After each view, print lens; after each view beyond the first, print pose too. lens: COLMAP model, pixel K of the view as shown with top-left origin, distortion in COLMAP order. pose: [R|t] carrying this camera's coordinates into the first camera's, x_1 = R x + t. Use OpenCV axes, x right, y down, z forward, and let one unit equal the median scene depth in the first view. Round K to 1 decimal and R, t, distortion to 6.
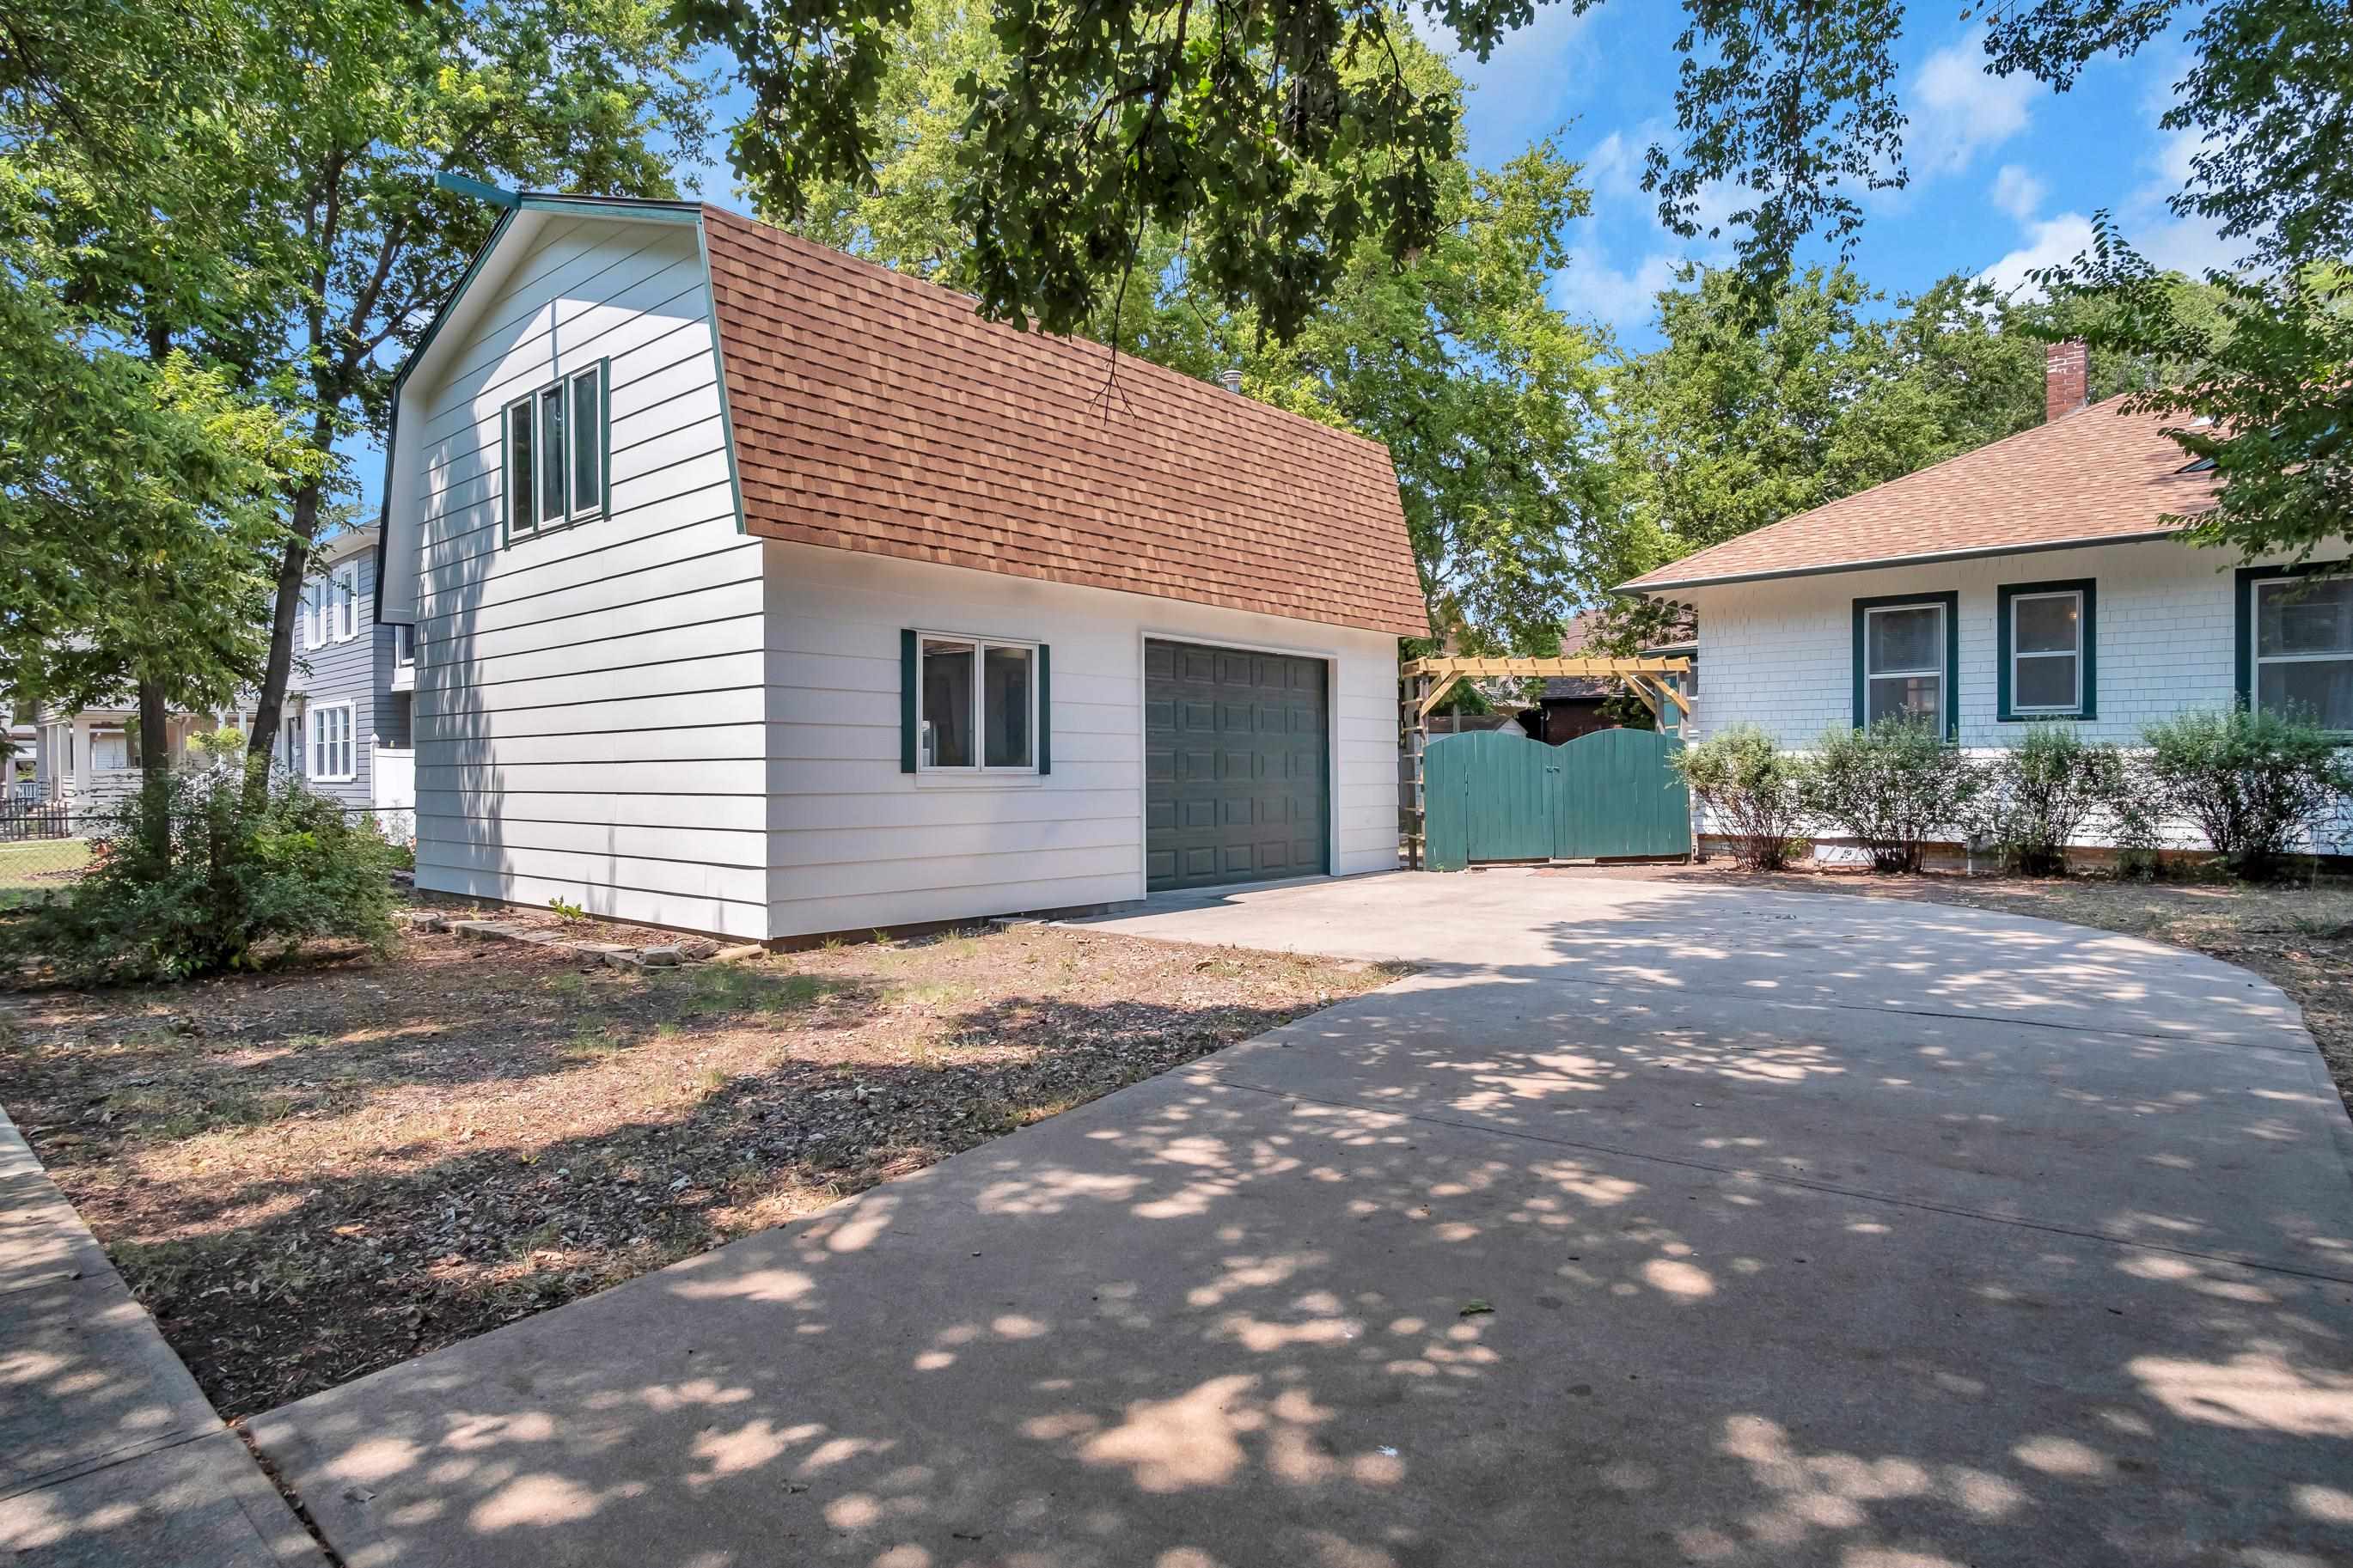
lens RADIAL K [[1296.3, 0, 1176.5], [0, 1296.3, 784.0], [0, 0, 1]] dist [-0.019424, 0.000325]
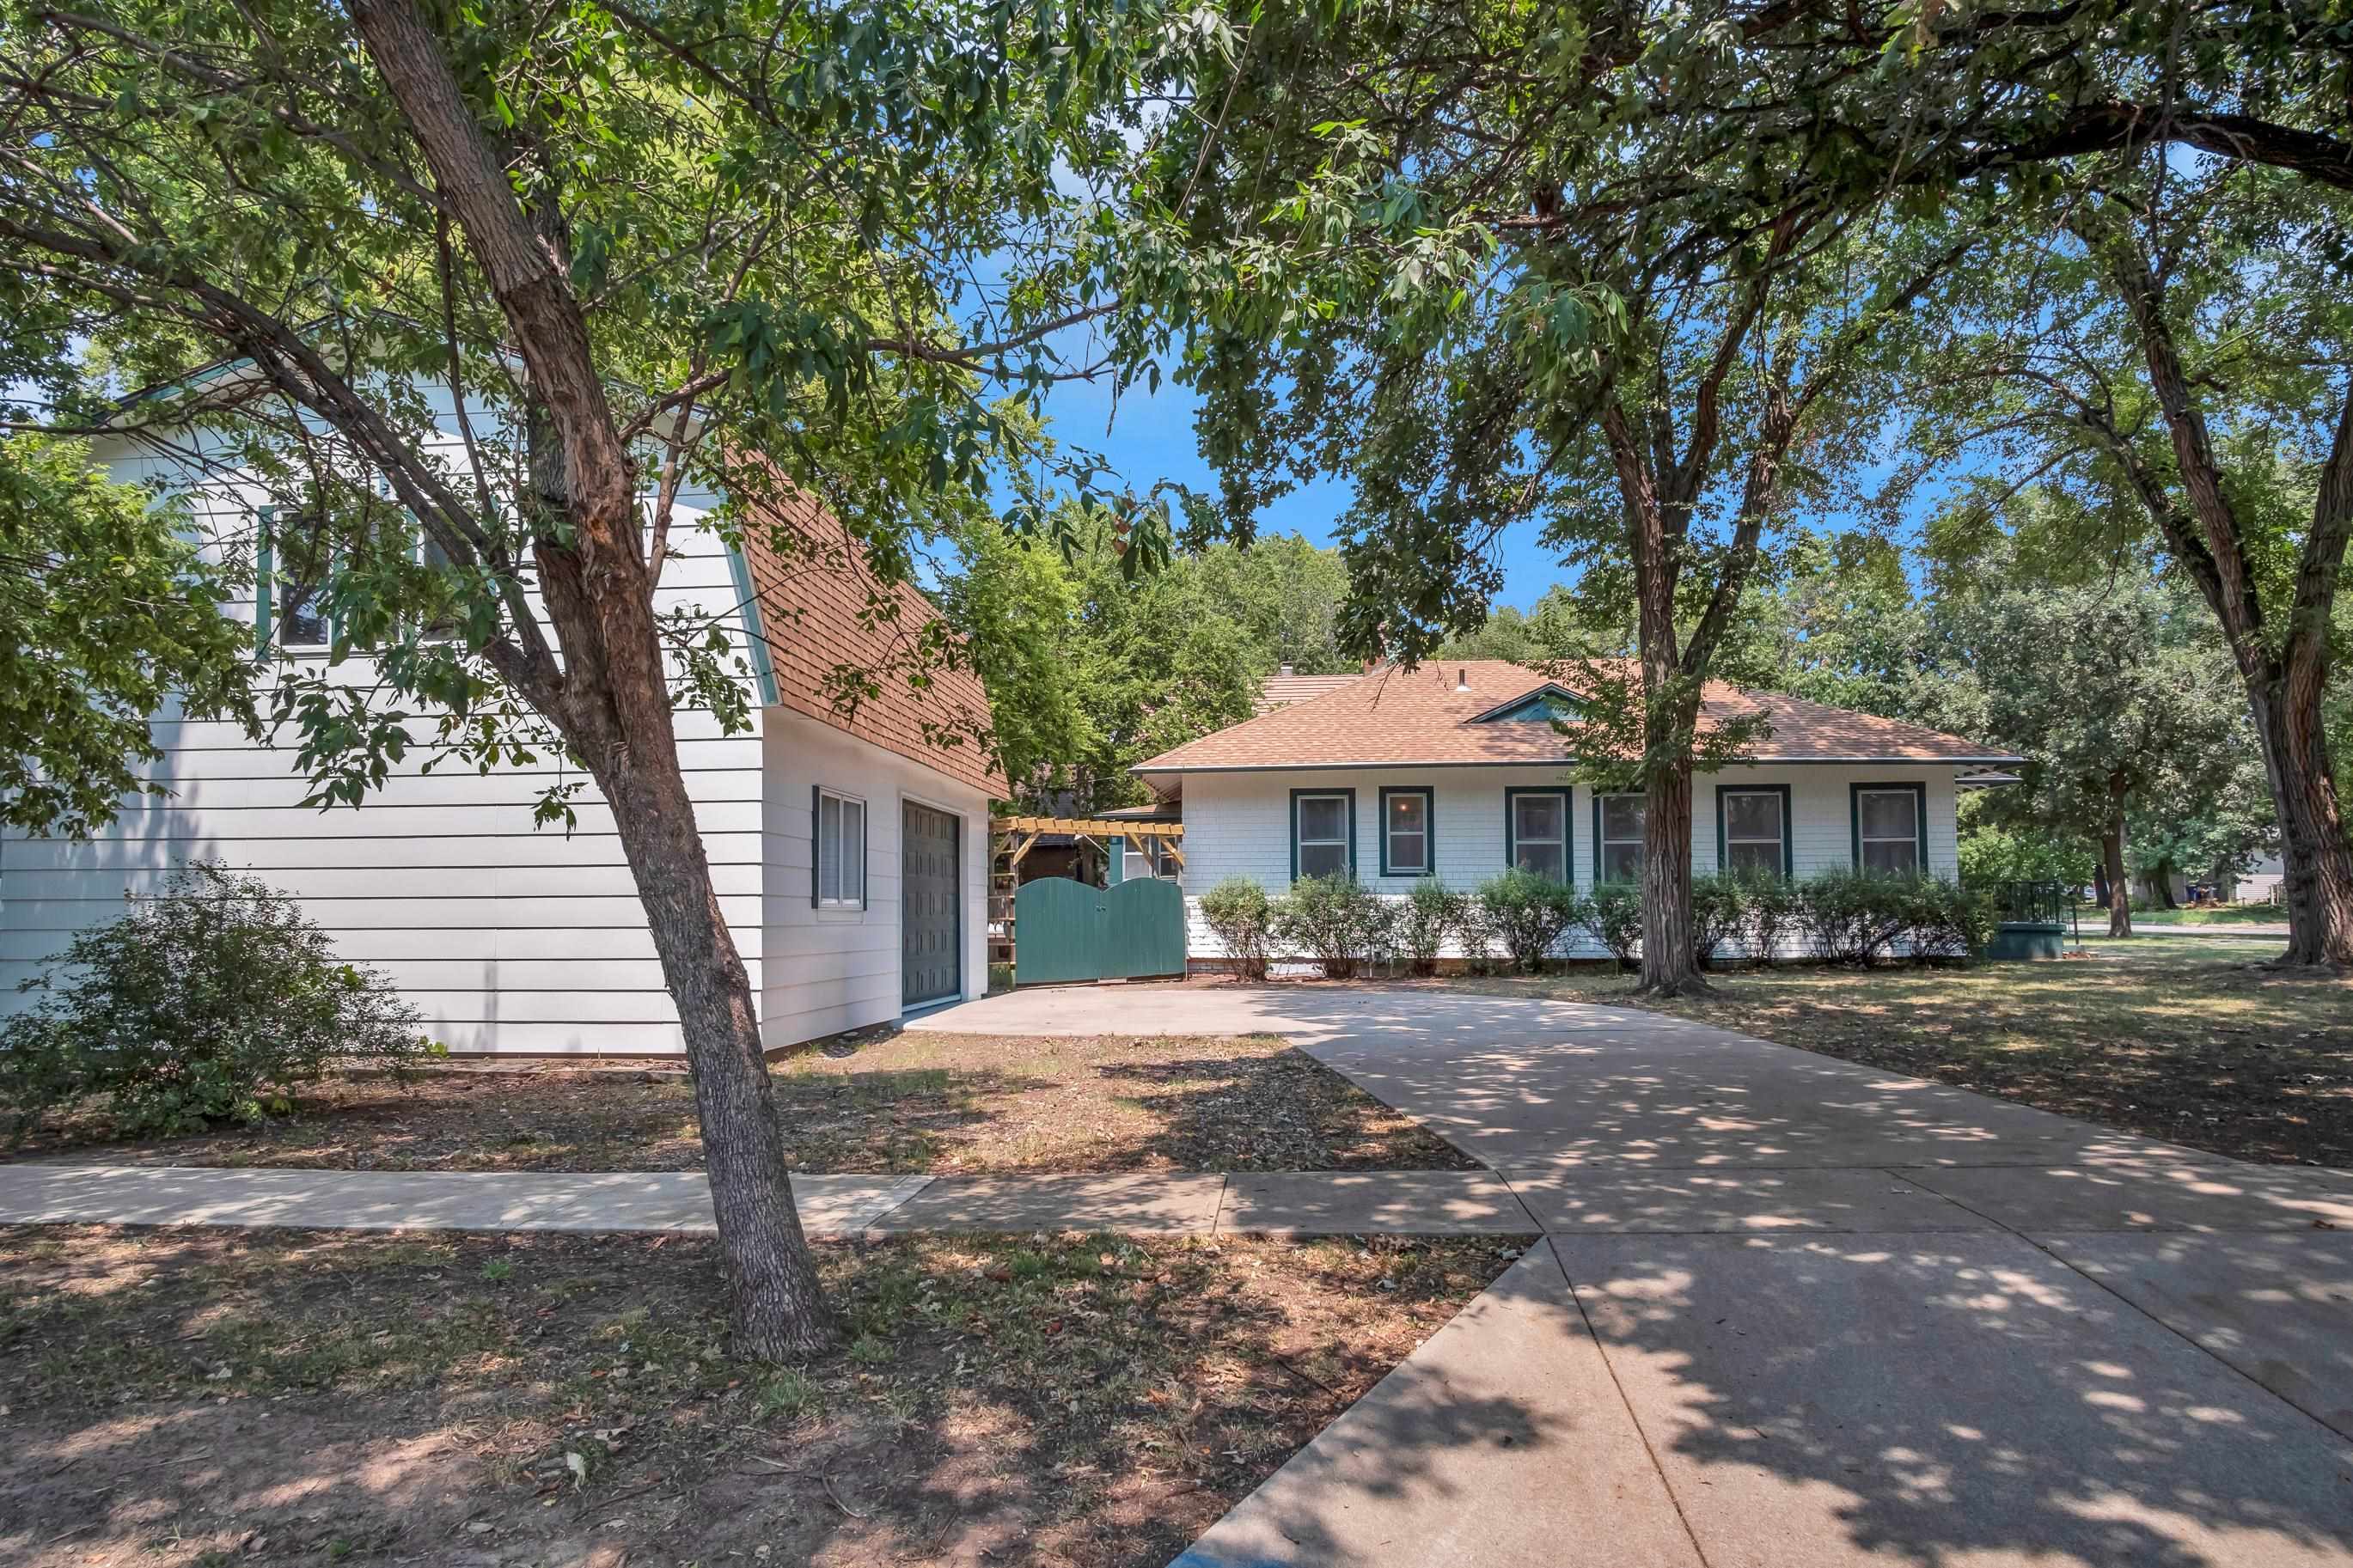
lens RADIAL K [[1296.3, 0, 1176.5], [0, 1296.3, 784.0], [0, 0, 1]] dist [-0.019424, 0.000325]
pose [[0.810471, 0.058787, 0.582822, -0.508767], [0.004715, 0.994265, -0.106845, 0.004917], [-0.585760, 0.089343, 0.805545, -0.102155]]
